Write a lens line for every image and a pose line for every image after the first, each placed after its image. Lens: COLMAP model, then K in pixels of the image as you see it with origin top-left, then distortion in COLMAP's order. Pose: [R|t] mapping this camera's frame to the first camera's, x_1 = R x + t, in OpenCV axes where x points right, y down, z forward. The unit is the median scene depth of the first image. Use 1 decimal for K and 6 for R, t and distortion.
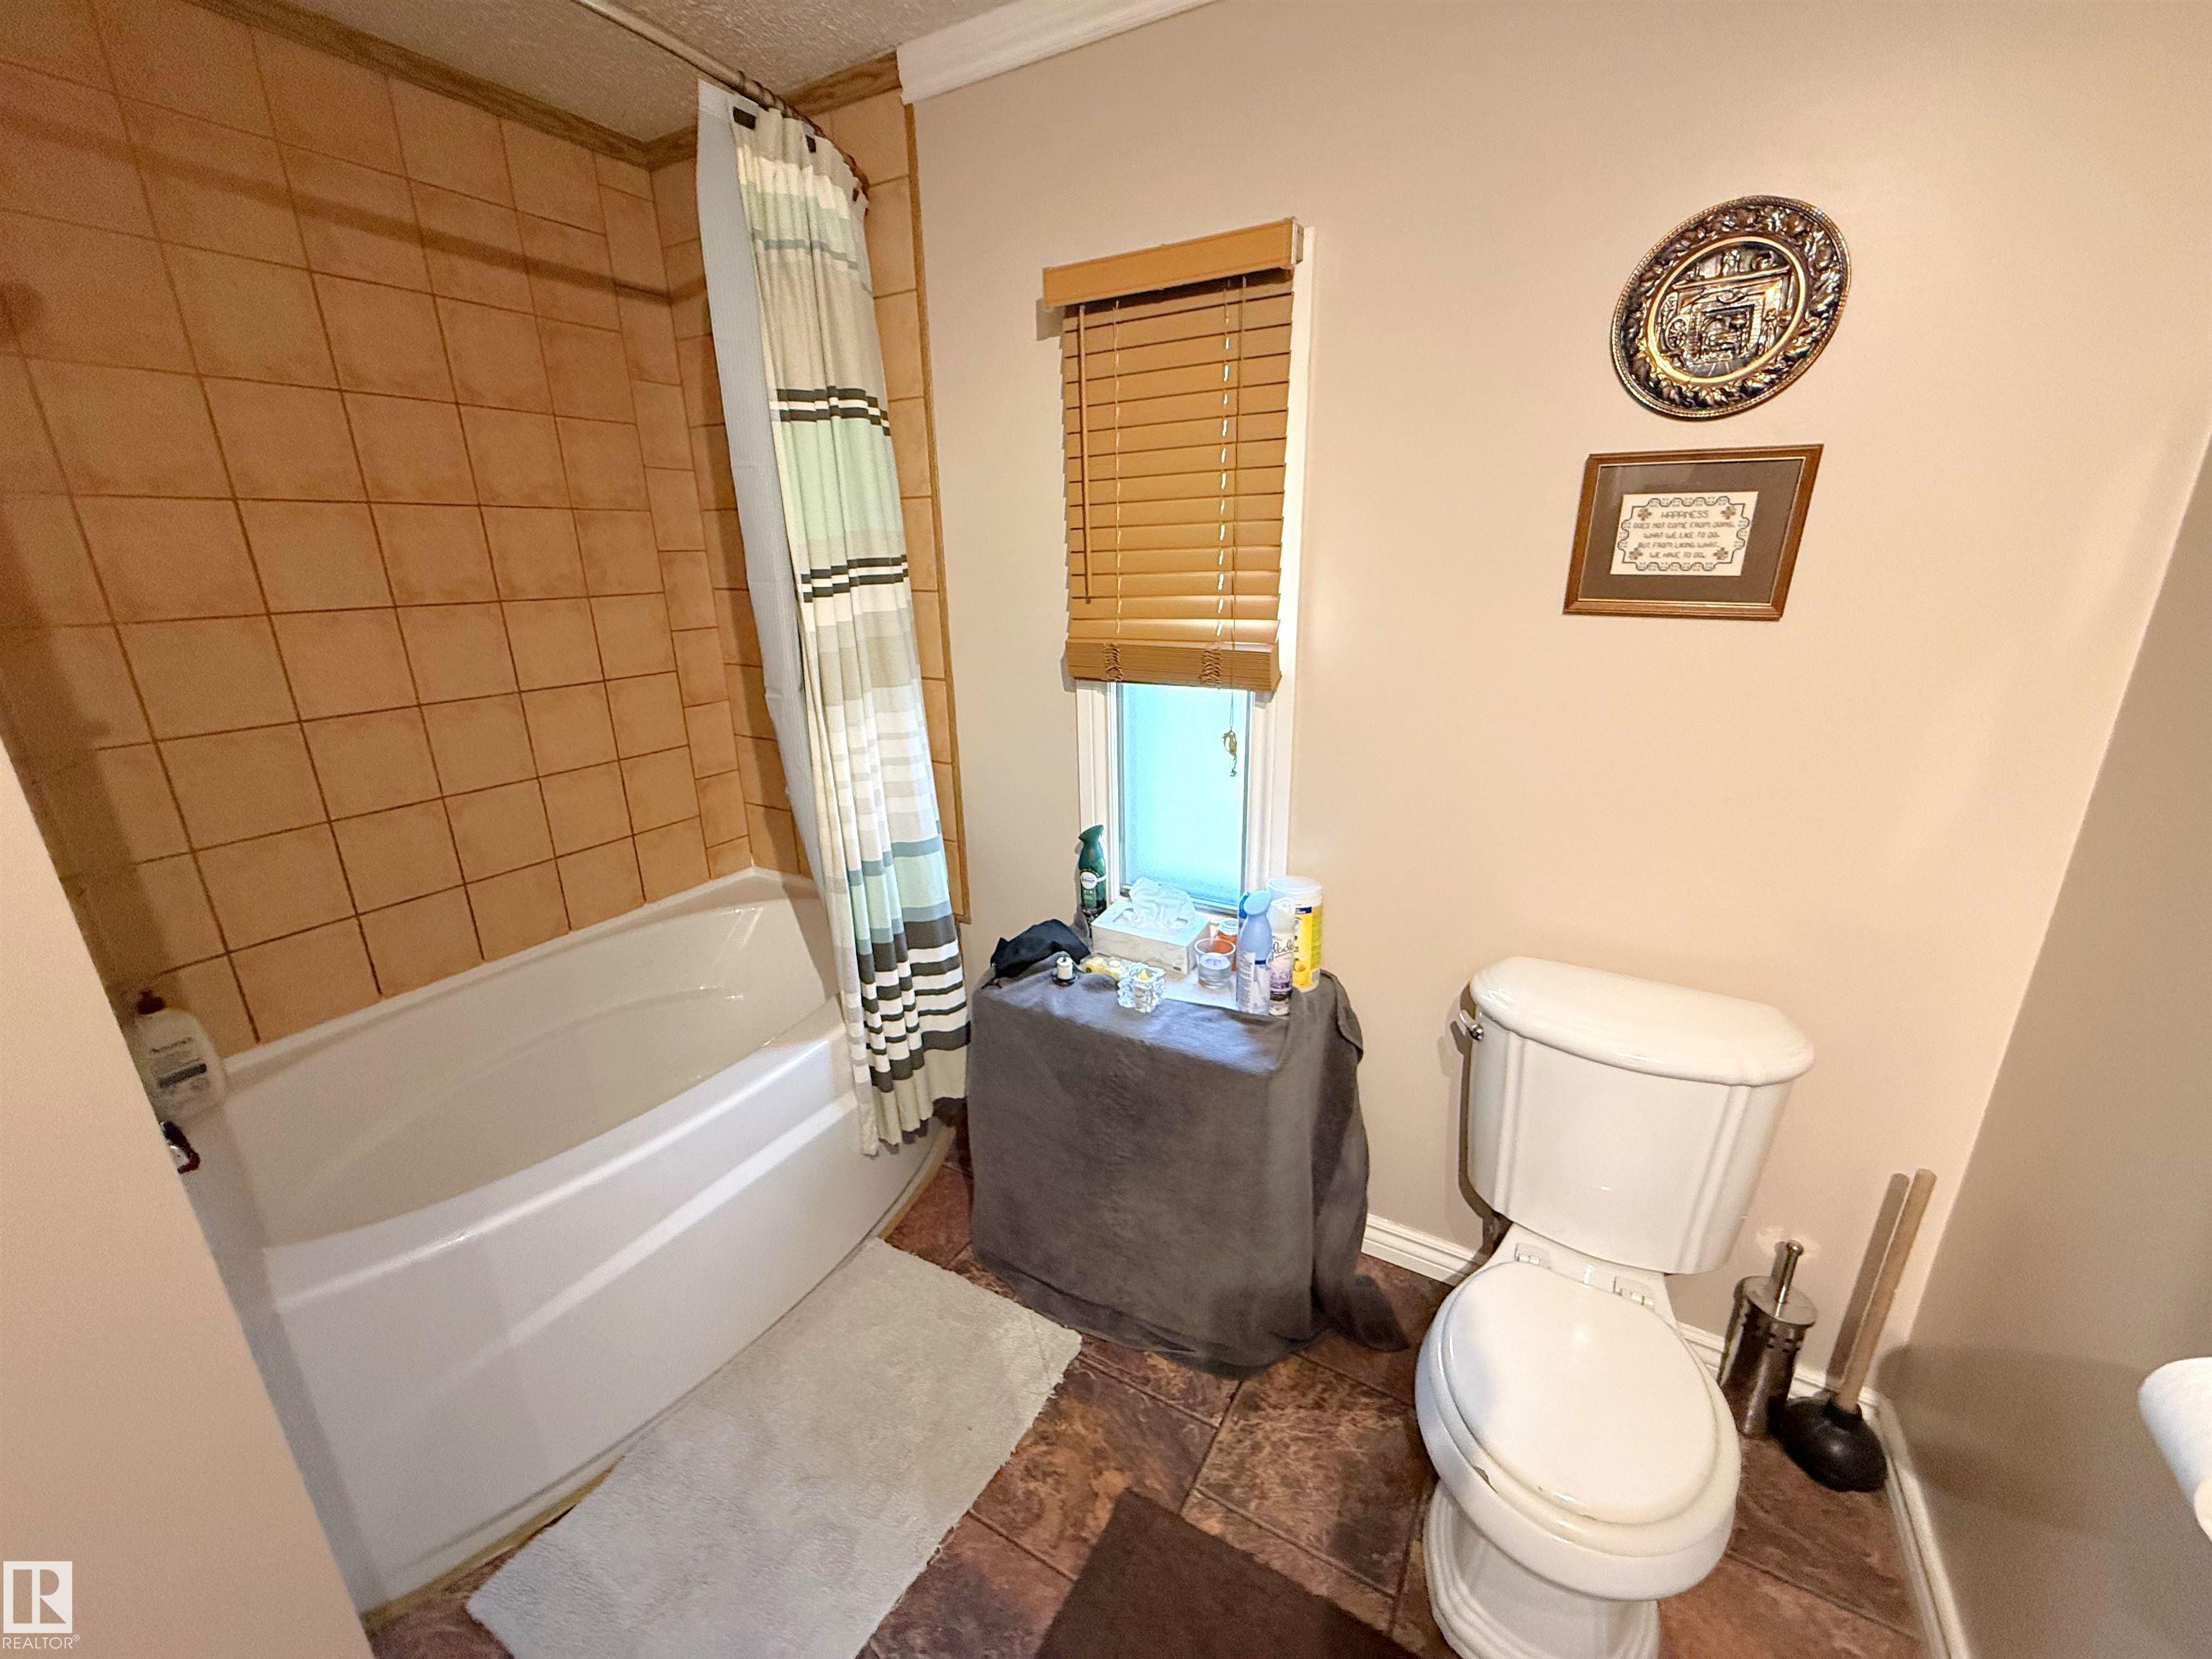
lens RADIAL K [[880.0, 0, 1096.9], [0, 880.0, 828.5], [0, 0, 1]] dist [0.000515, -0.000290]
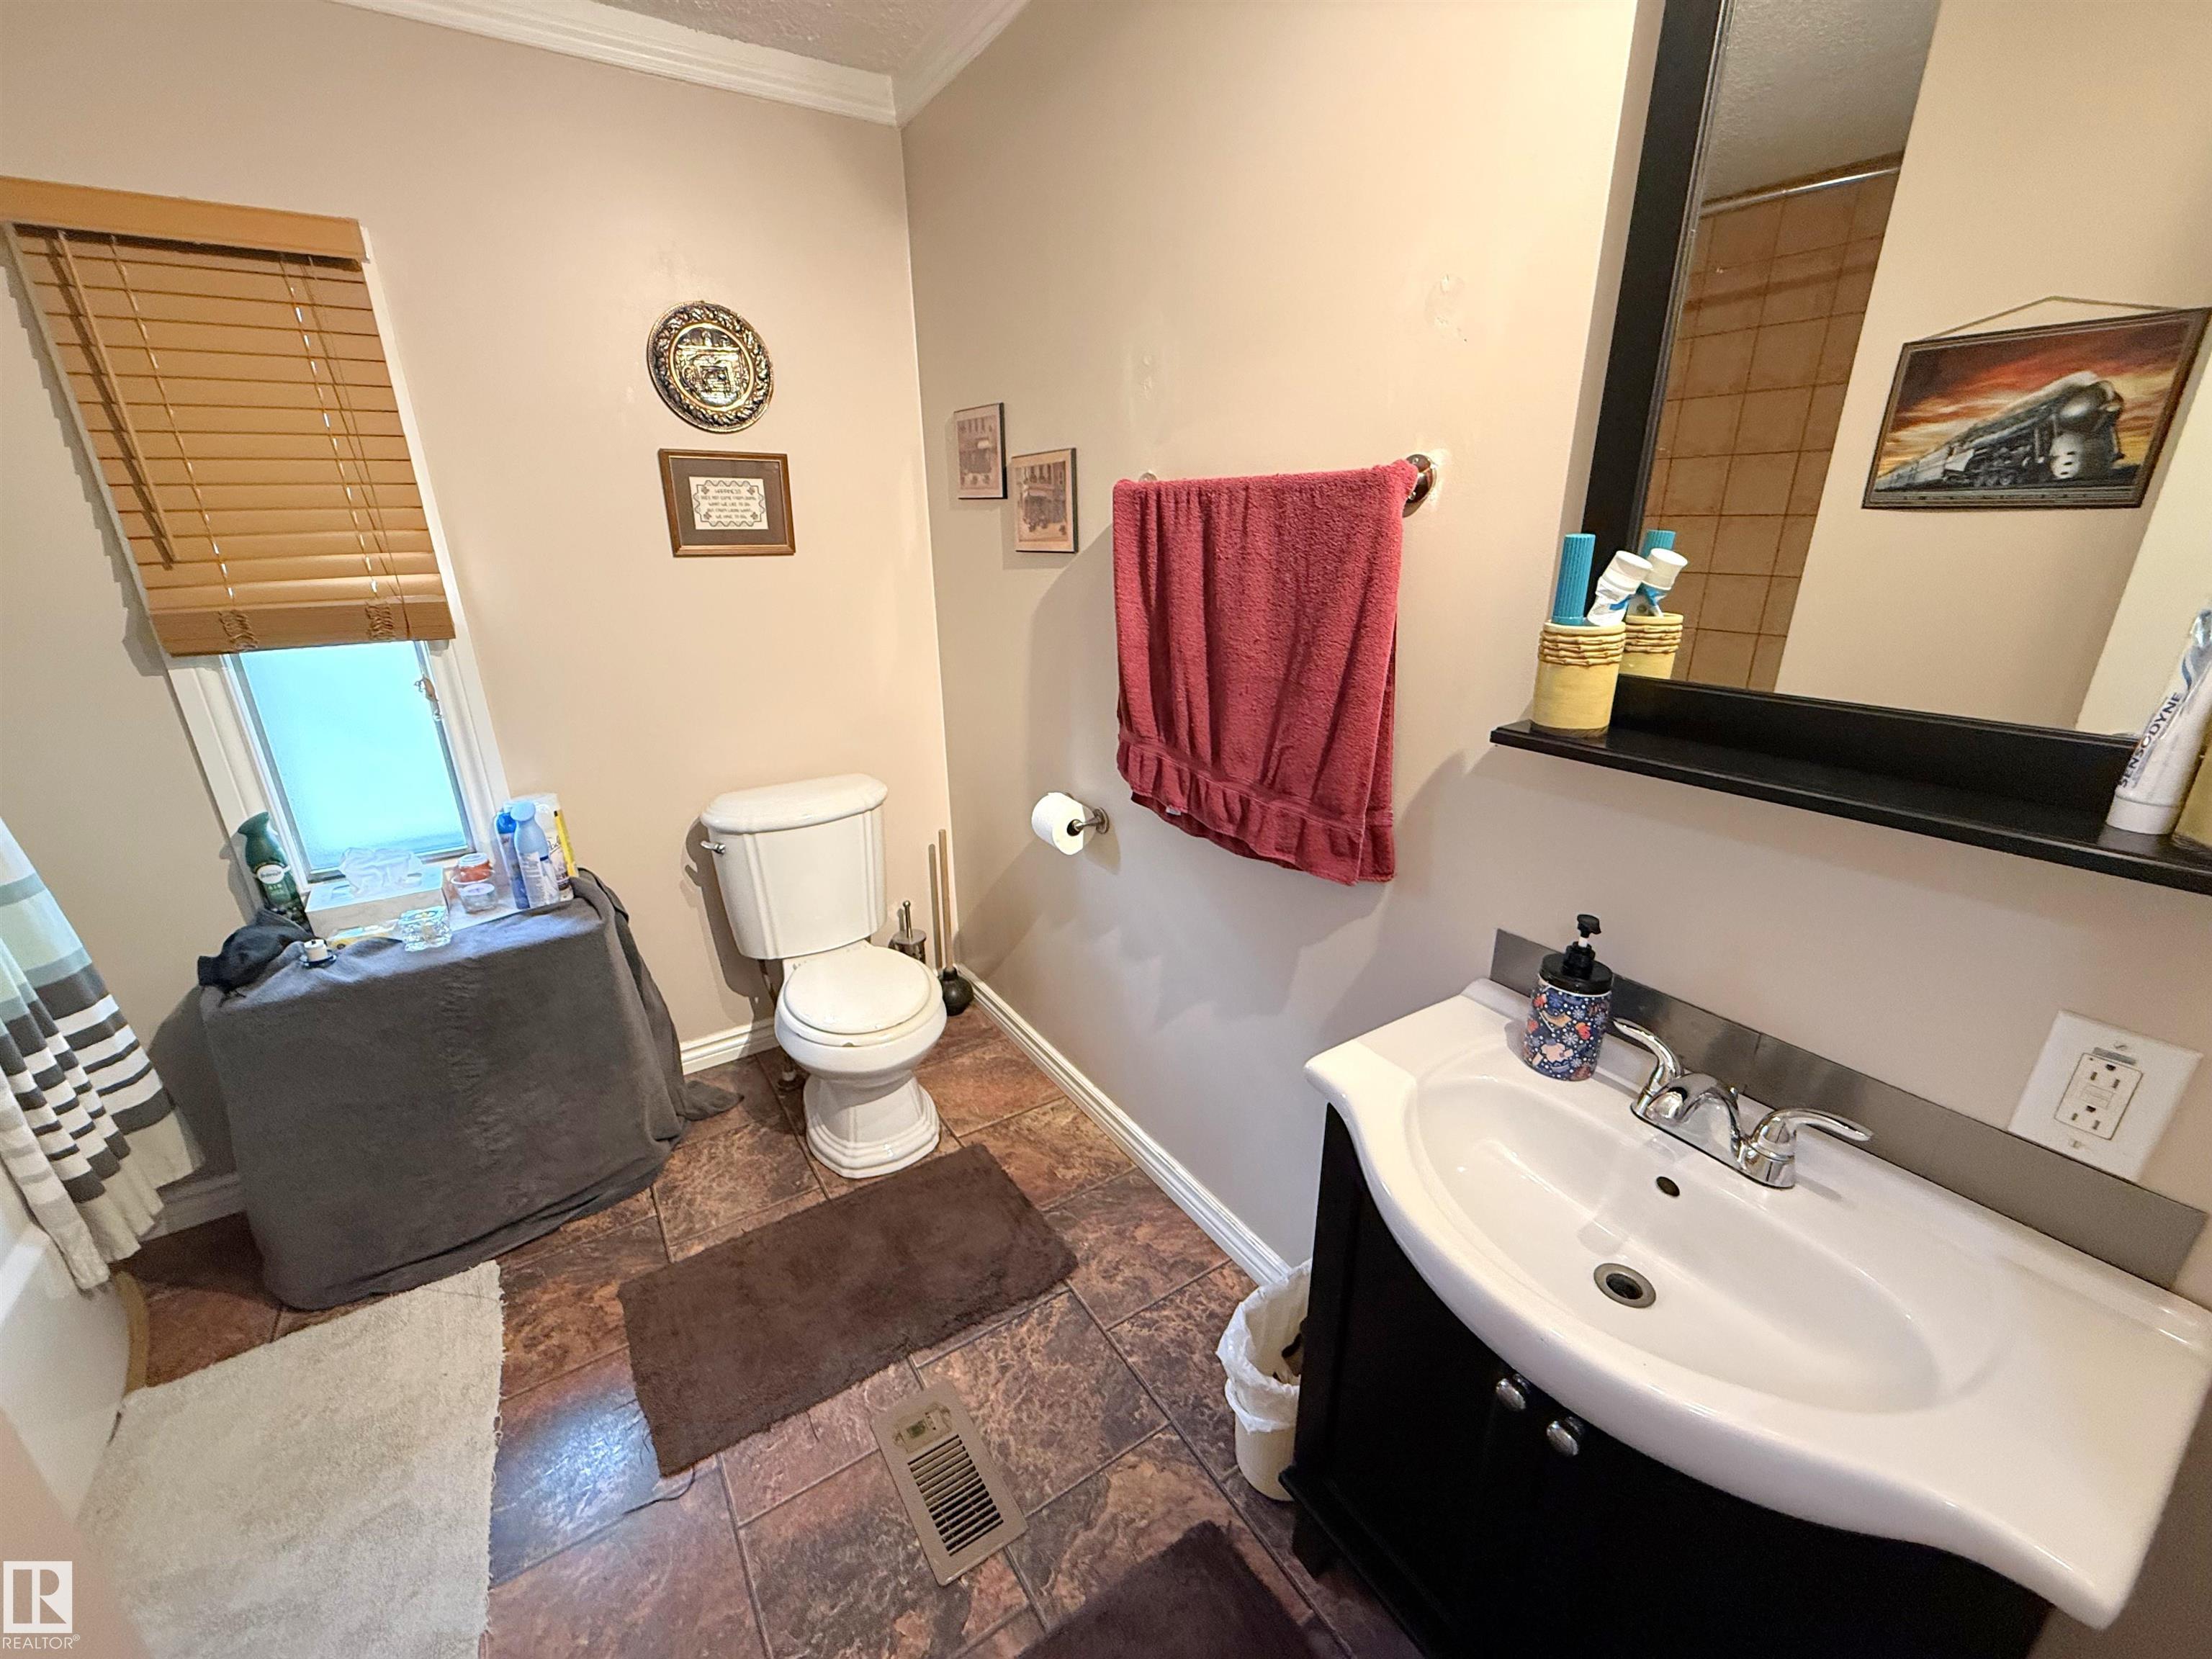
lens RADIAL K [[880.0, 0, 1096.9], [0, 880.0, 828.5], [0, 0, 1]] dist [0.000515, -0.000290]
pose [[0.450259, -0.287836, 0.845232, -0.453501], [0.273588, 0.945559, 0.176259, 0.103127], [-0.849951, 0.151883, 0.504495, -0.237106]]
